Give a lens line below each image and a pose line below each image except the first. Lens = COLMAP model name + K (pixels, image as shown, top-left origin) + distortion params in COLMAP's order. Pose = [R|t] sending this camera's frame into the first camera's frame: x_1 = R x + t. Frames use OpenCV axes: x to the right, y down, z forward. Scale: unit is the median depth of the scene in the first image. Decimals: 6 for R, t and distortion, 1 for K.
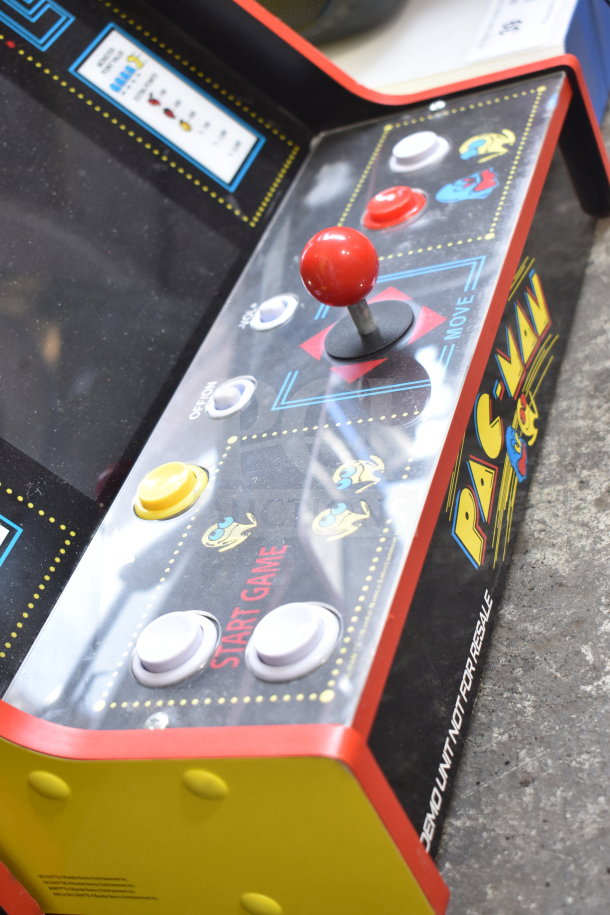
lens RADIAL K [[1374.0, 0, 305.0], [0, 1374.0, 457.5], [0, 0, 1]] dist [-0.011498, -0.026664]
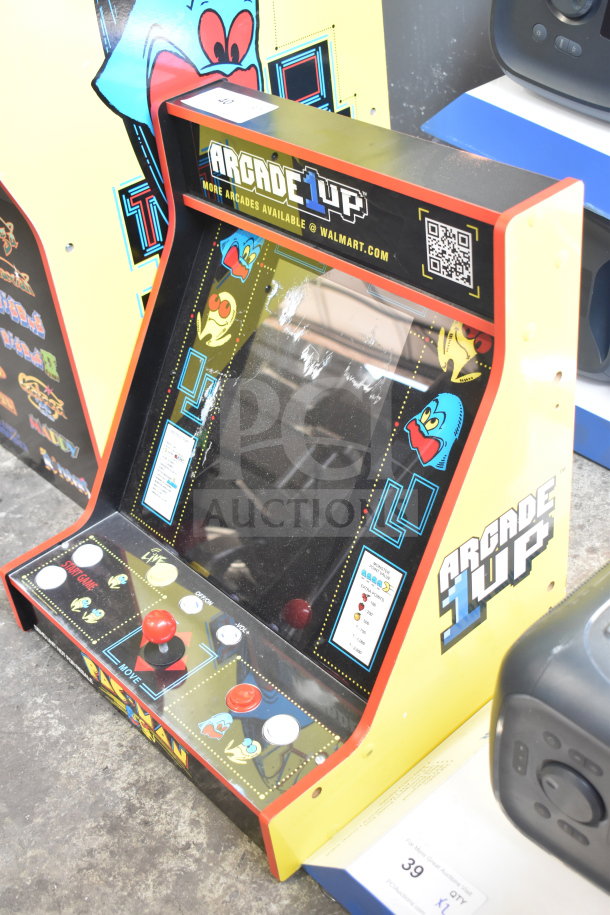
lens RADIAL K [[1138.6, 0, 305.0], [0, 1138.6, 457.5], [0, 0, 1]] dist [-0.069122, 0.049008]
pose [[-0.423241, 0.825319, -0.373786, 0.330805], [-0.268914, 0.279536, 0.921708, -1.689908], [0.865189, 0.490621, 0.103629, 0.718605]]
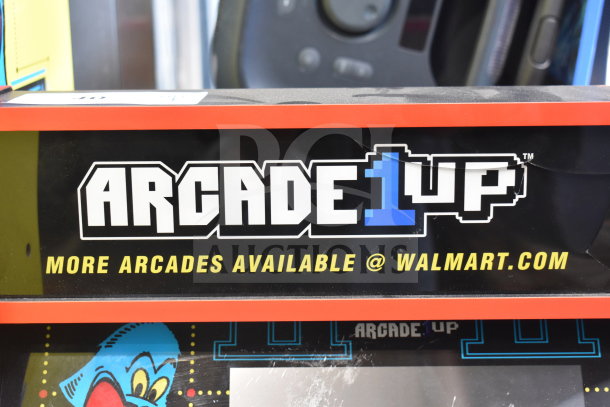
lens RADIAL K [[1030.0, 0, 305.0], [0, 1030.0, 203.5], [0, 0, 1]] dist [-0.000649, 0.023383]
pose [[0.283407, 0.566177, -0.774031, 0.055533], [-0.646431, 0.708982, 0.281909, -0.596366], [0.708384, 0.420463, 0.566924, 0.250895]]
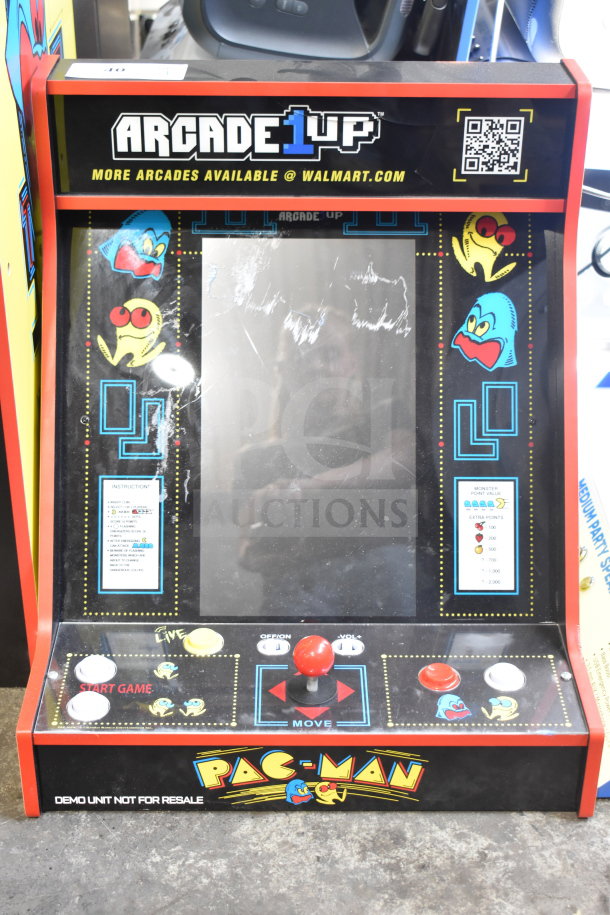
lens RADIAL K [[1415.4, 0, 305.0], [0, 1415.4, 457.5], [0, 0, 1]] dist [-0.018445, -0.101014]
pose [[0.289901, 0.770360, -0.567894, 0.767631], [-0.663696, 0.589336, 0.460641, -0.994440], [0.689540, 0.243369, 0.682134, -0.353357]]
